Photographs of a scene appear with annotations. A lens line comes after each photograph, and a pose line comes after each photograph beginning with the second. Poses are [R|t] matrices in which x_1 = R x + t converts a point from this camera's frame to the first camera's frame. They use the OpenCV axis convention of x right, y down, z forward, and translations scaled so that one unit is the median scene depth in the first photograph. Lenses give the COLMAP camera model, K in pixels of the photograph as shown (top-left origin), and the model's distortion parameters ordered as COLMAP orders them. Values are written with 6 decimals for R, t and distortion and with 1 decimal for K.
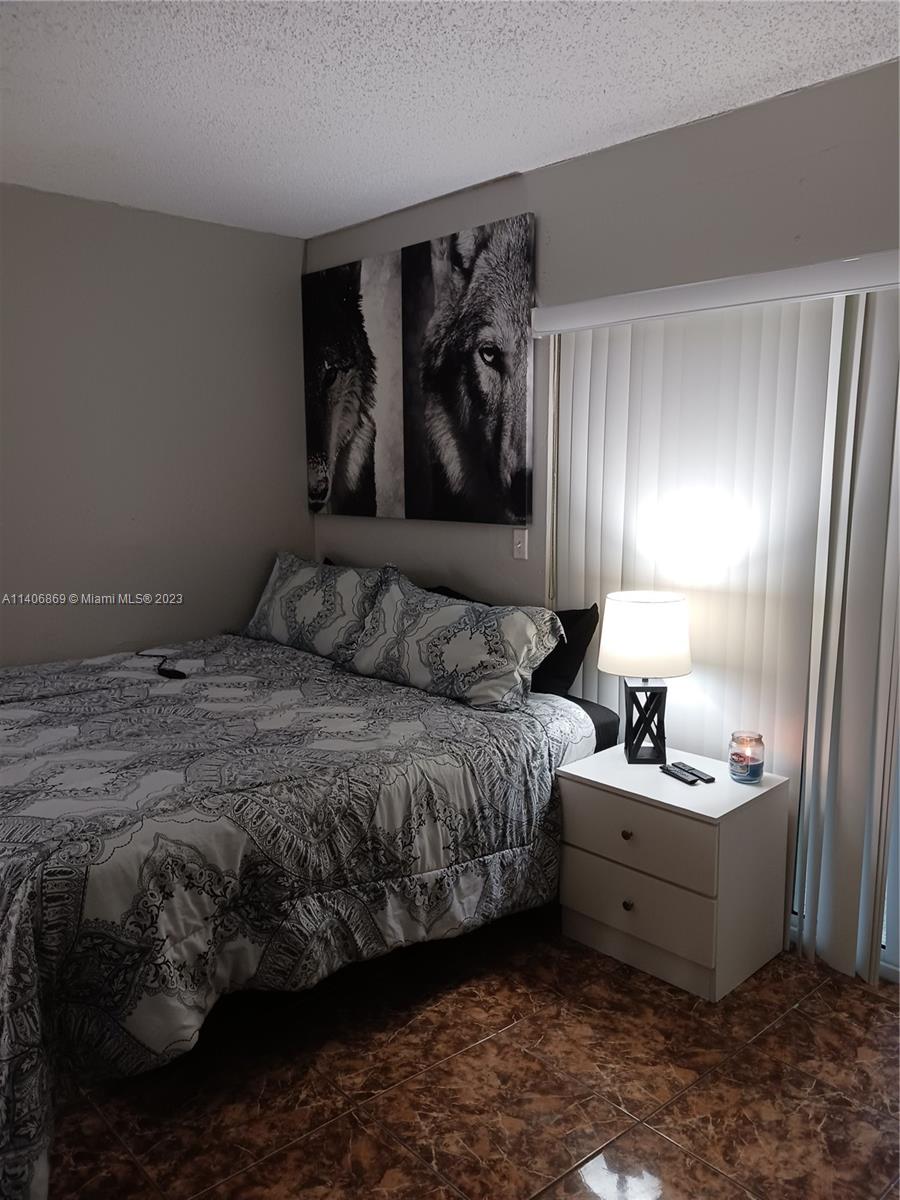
lens RADIAL K [[931.2, 0, 474.1], [0, 931.2, 616.2], [0, 0, 1]] dist [0.105180, -0.205374]
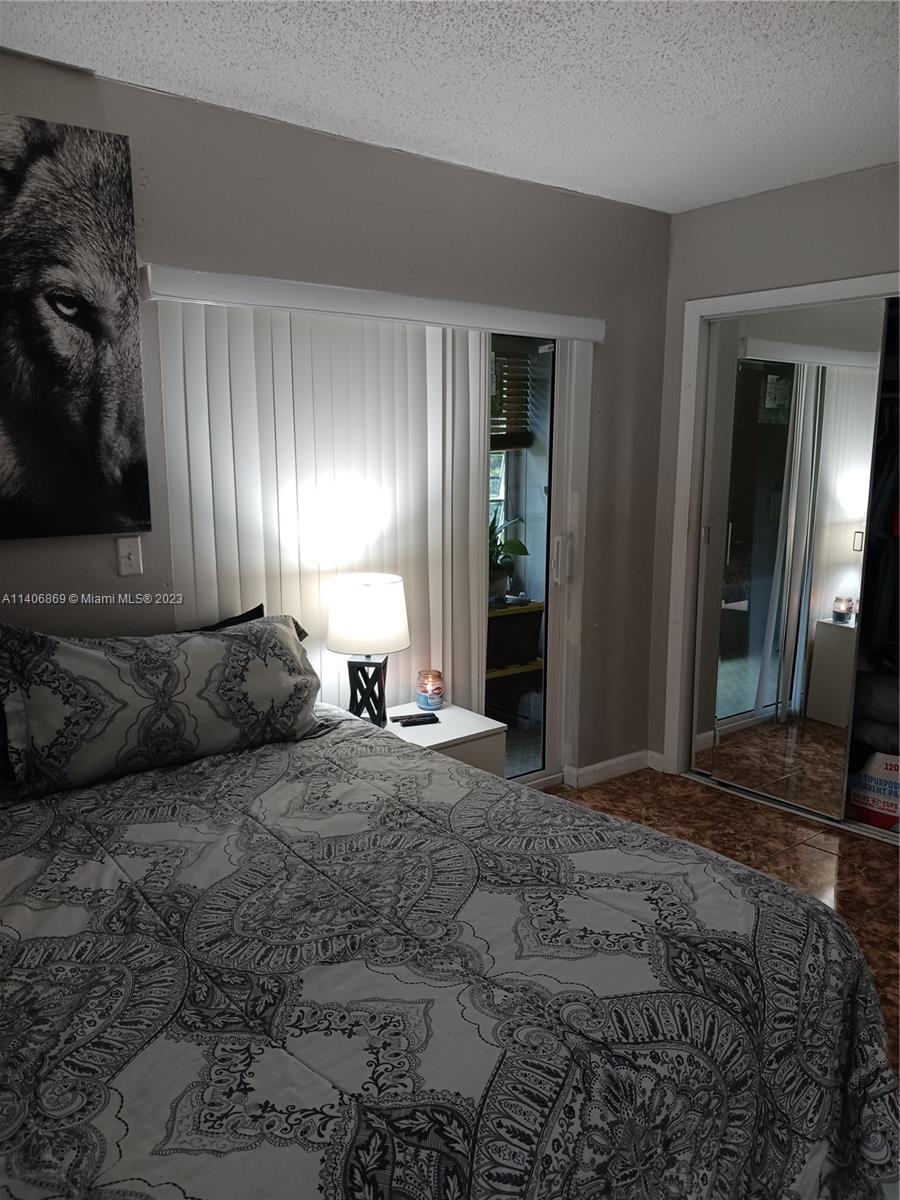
lens RADIAL K [[950.1, 0, 445.9], [0, 950.1, 602.4], [0, 0, 1]] dist [0.005622, -0.009542]
pose [[0.060512, -0.194854, 0.978964, -0.747295], [0.133392, 0.973543, 0.185529, -0.154530], [-0.989214, 0.119359, 0.084903, 0.684025]]
